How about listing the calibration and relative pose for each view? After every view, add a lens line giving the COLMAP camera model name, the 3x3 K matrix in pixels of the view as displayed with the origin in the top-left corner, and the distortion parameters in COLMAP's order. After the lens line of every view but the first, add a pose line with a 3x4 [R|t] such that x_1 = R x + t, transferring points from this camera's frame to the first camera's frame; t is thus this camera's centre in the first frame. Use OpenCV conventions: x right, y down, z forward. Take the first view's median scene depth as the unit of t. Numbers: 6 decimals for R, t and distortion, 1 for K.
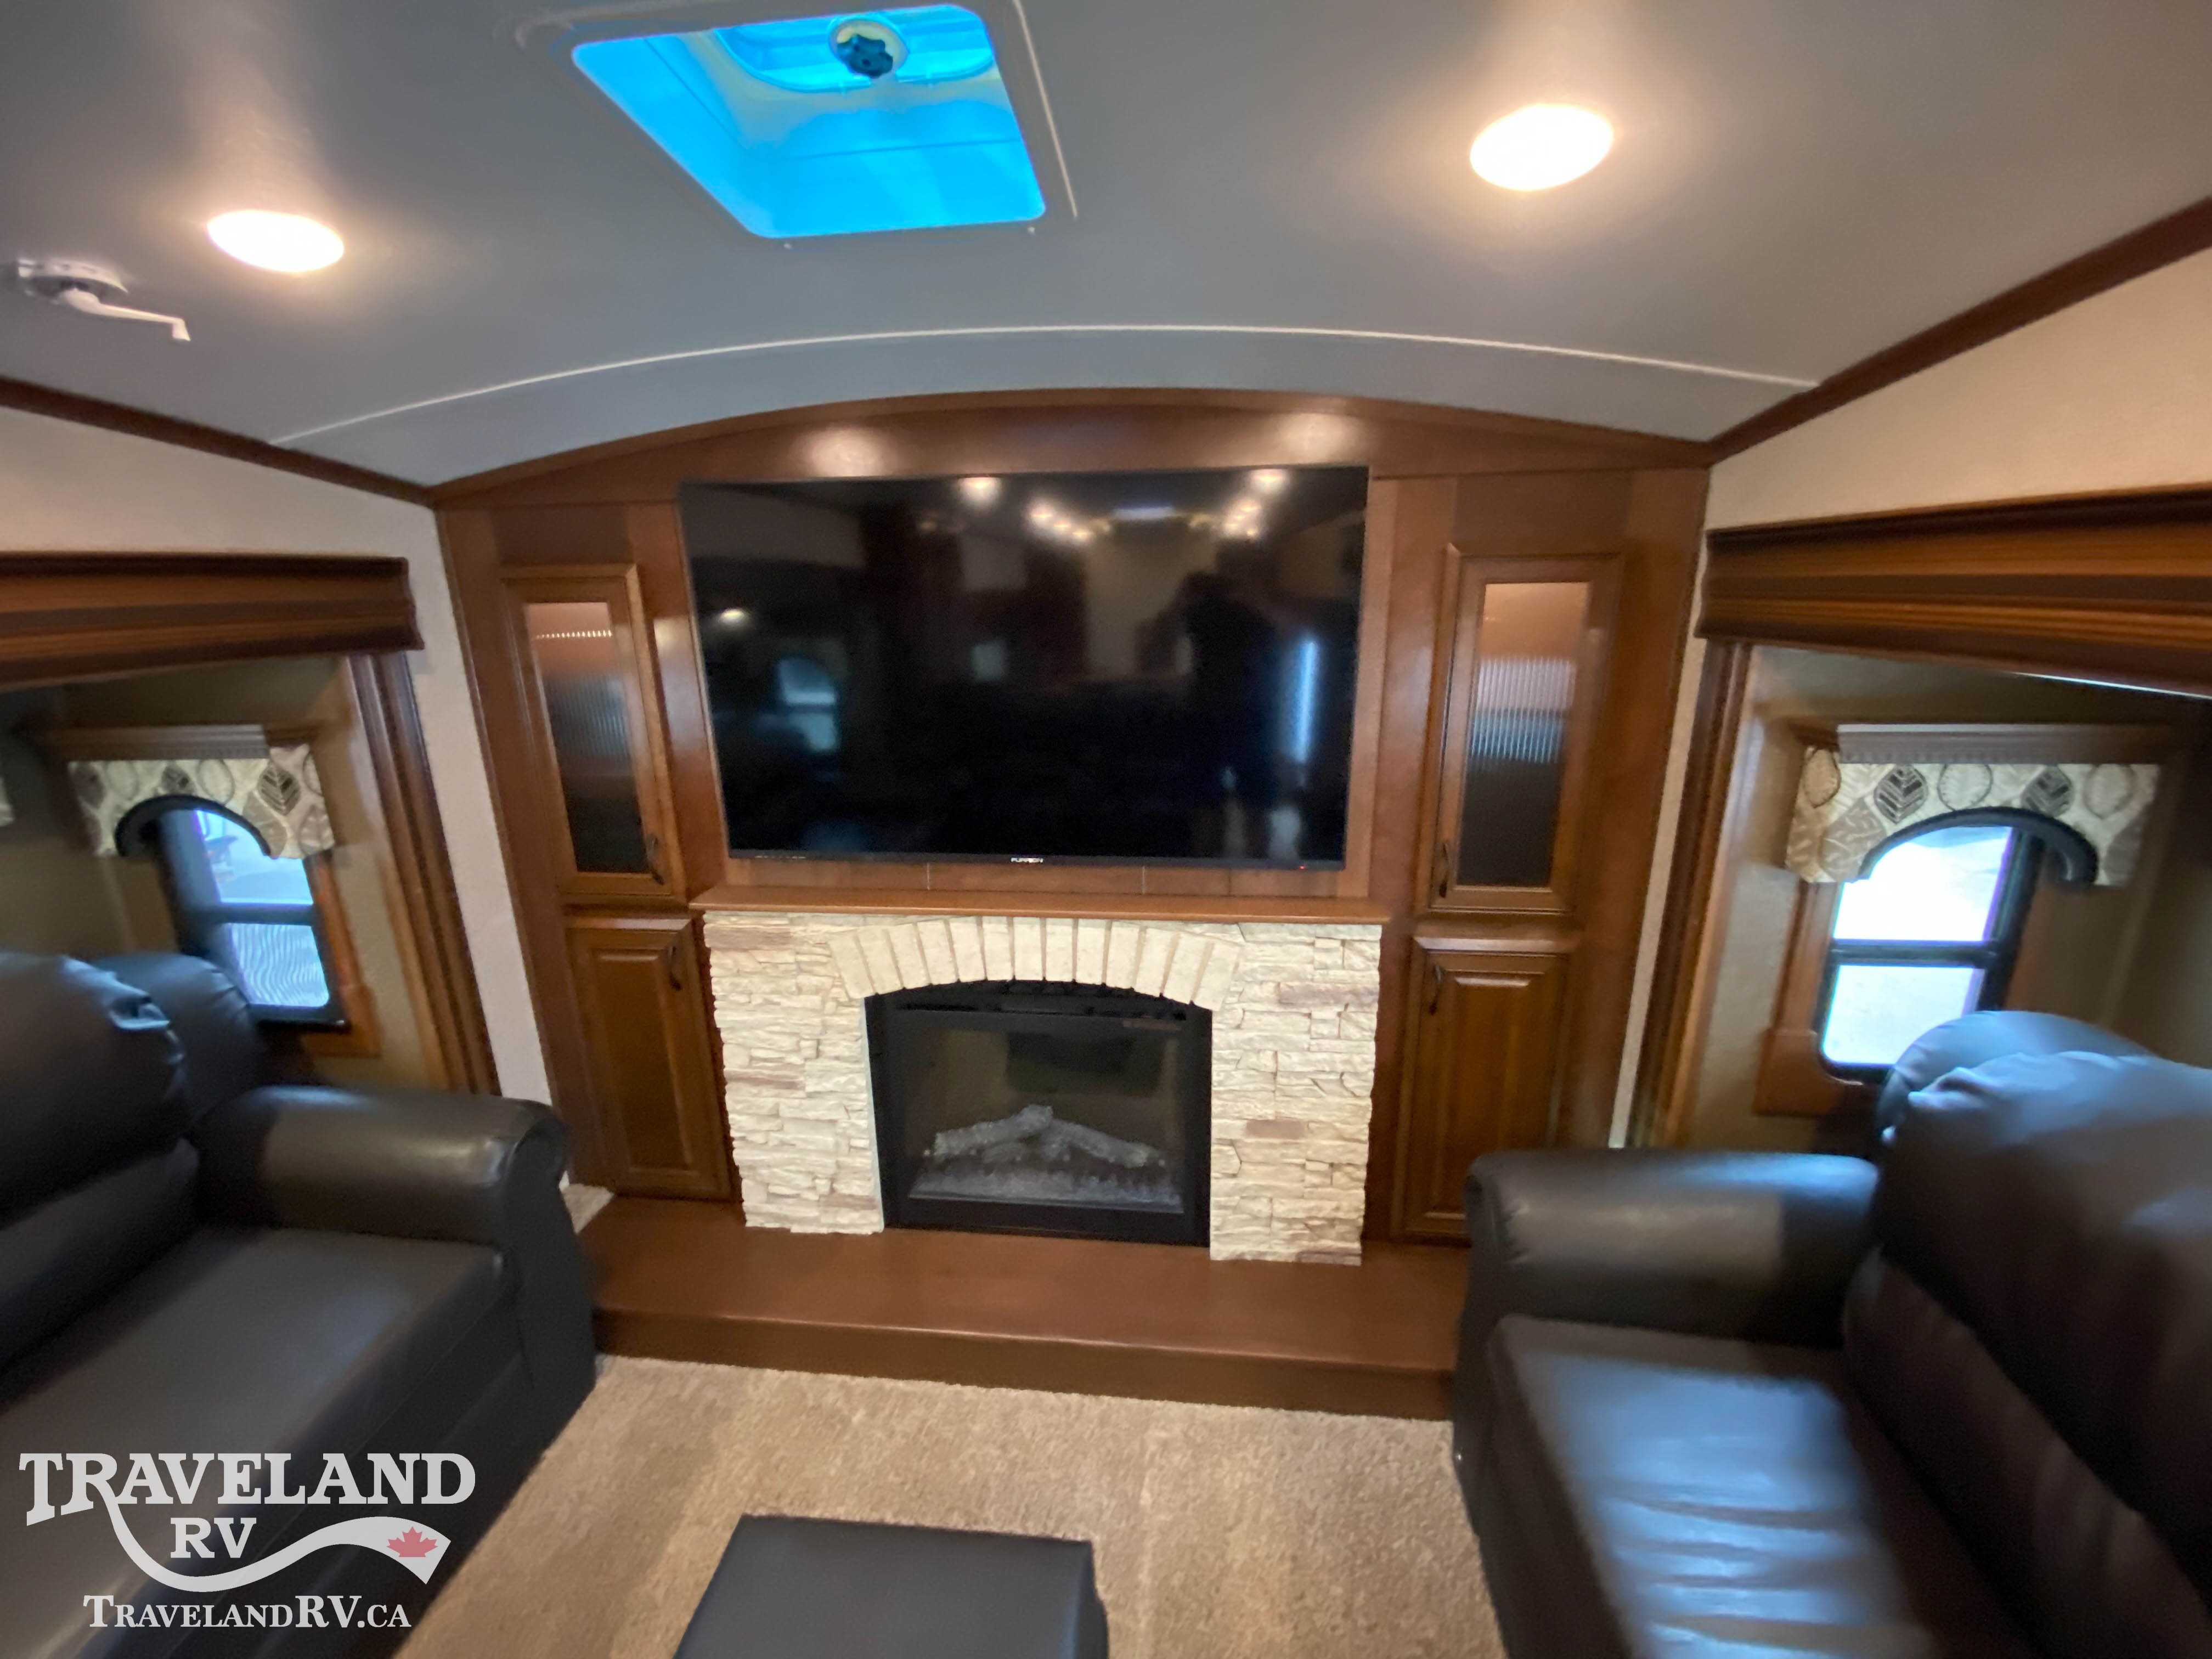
lens RADIAL K [[888.5, 0, 1088.0], [0, 888.5, 832.5], [0, 0, 1]] dist [0.046656, -0.031509]
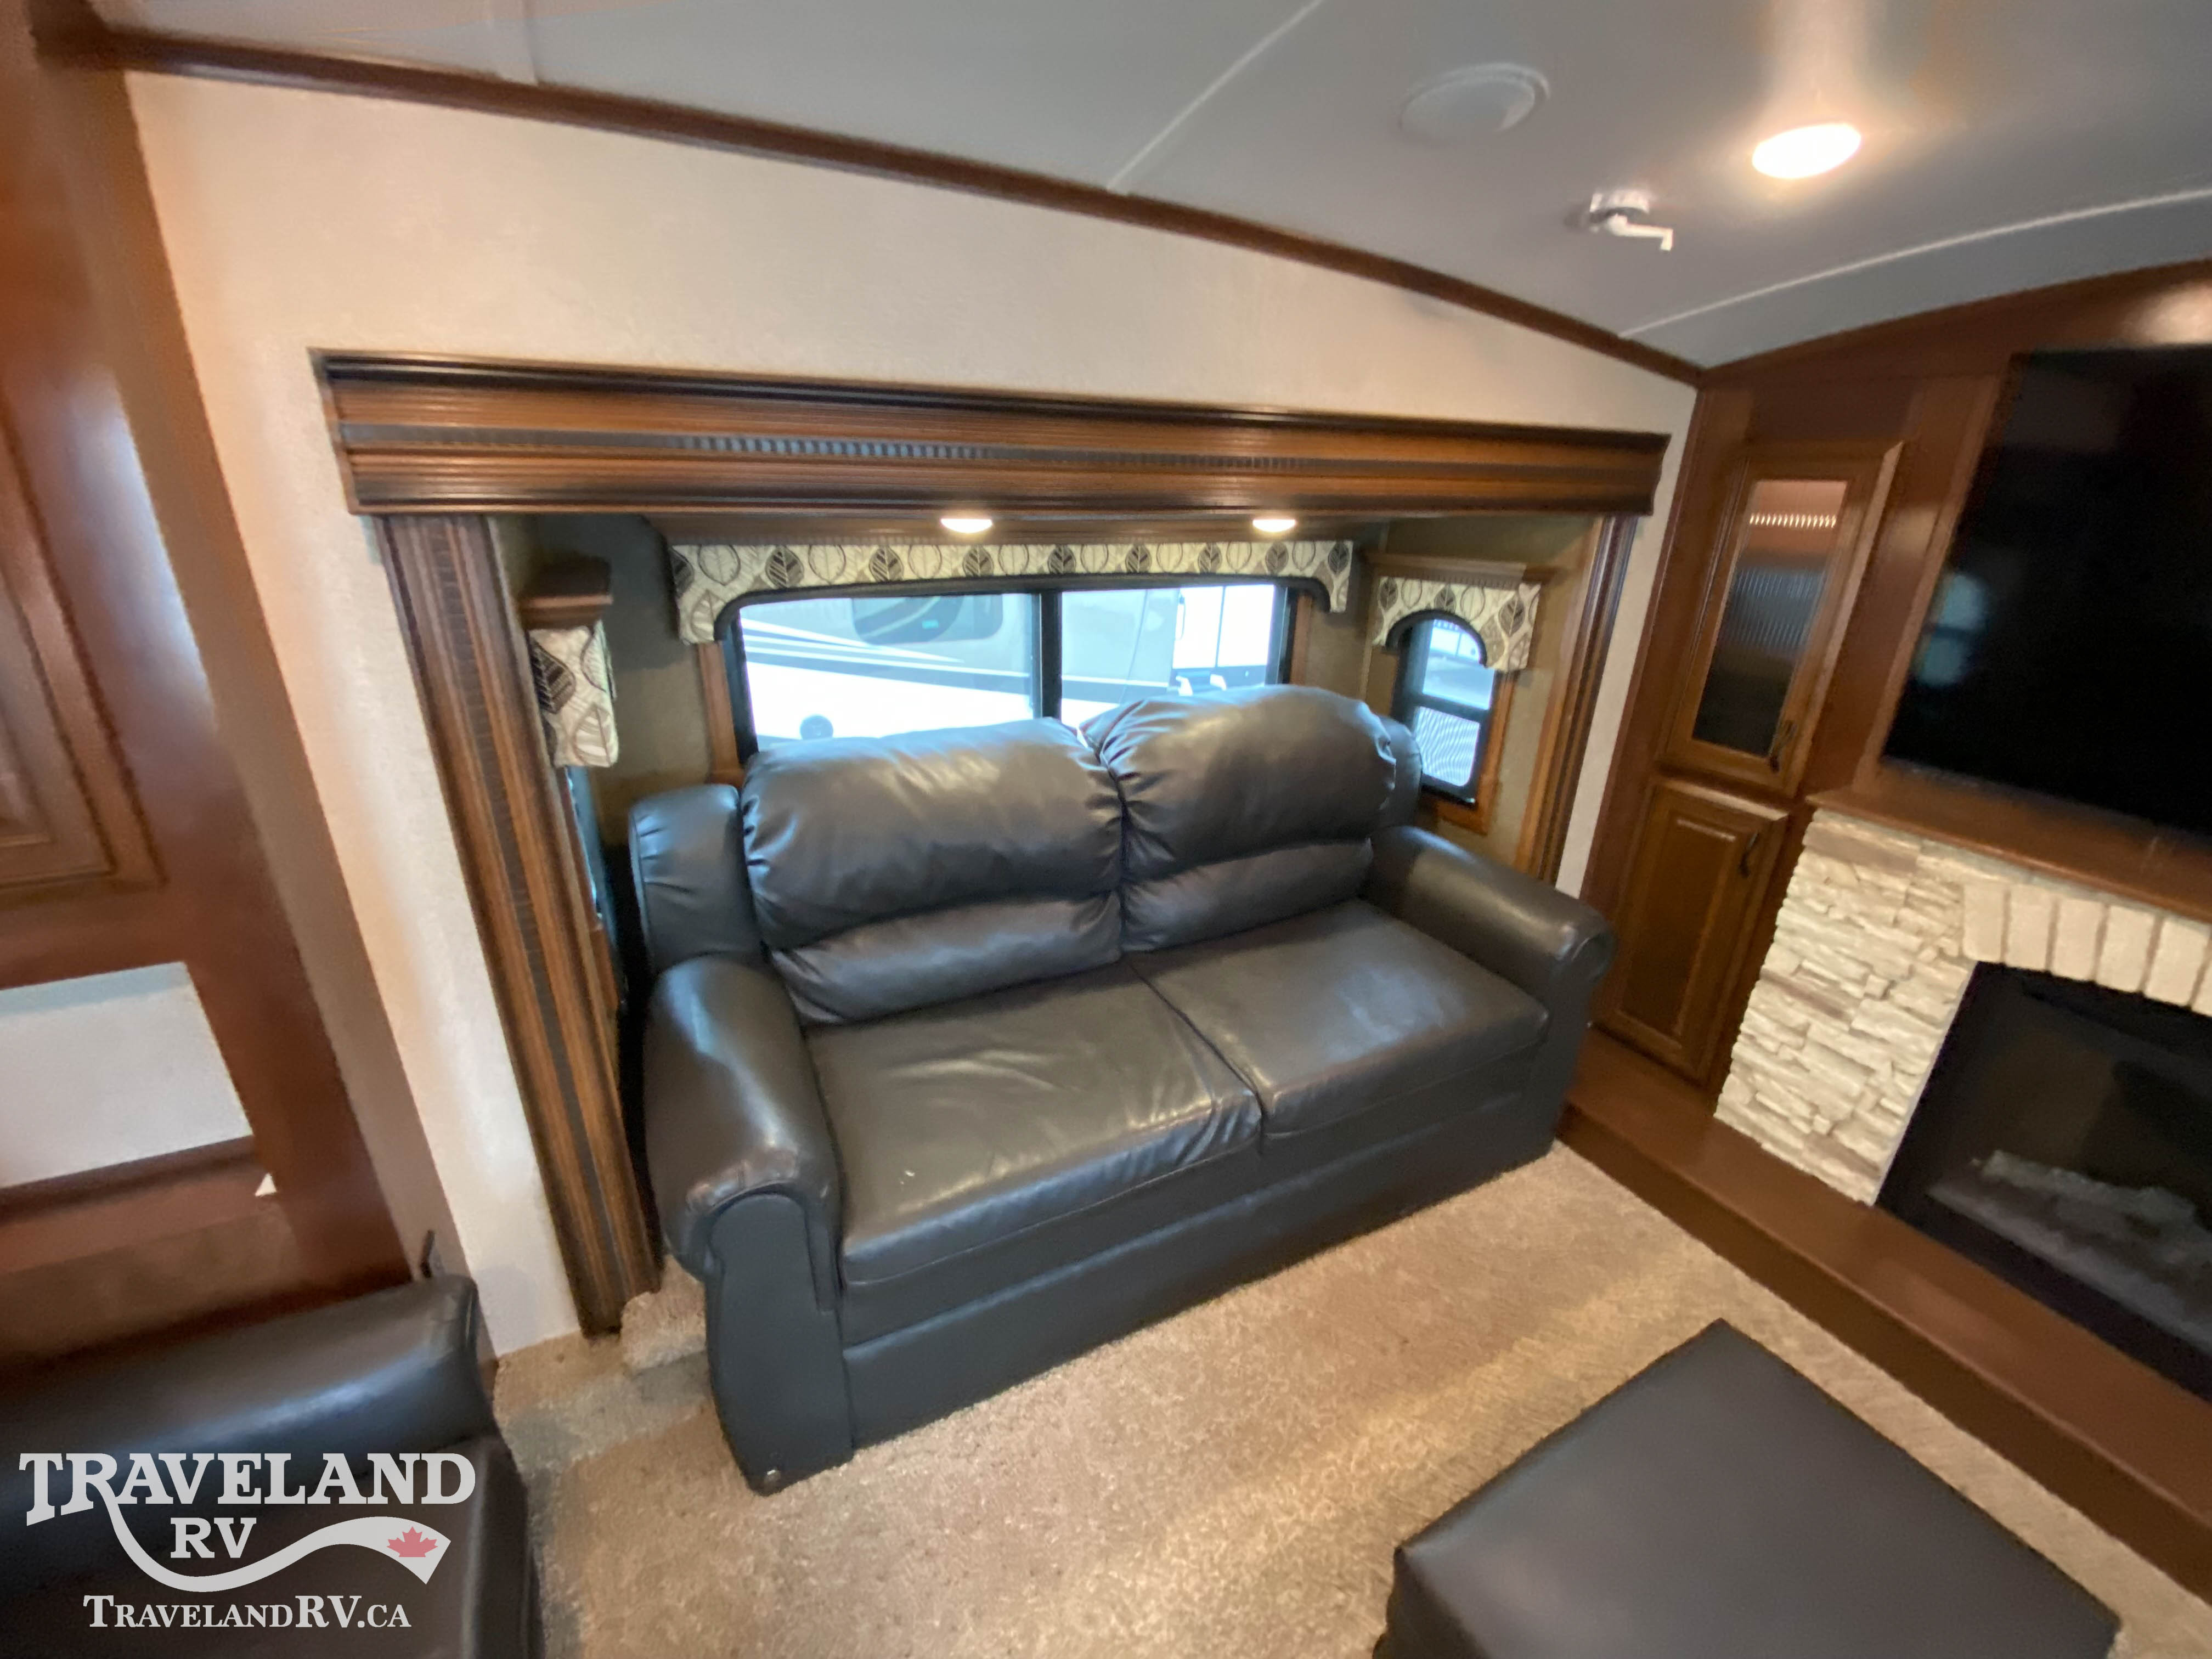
lens RADIAL K [[892.5, 0, 1100.8], [0, 892.5, 829.8], [0, 0, 1]] dist [0.020645, -0.020598]
pose [[0.555451, 0.333967, -0.761538, -0.110361], [-0.251623, 0.940376, 0.228866, 0.082715], [0.792566, 0.064496, 0.606366, -0.212812]]
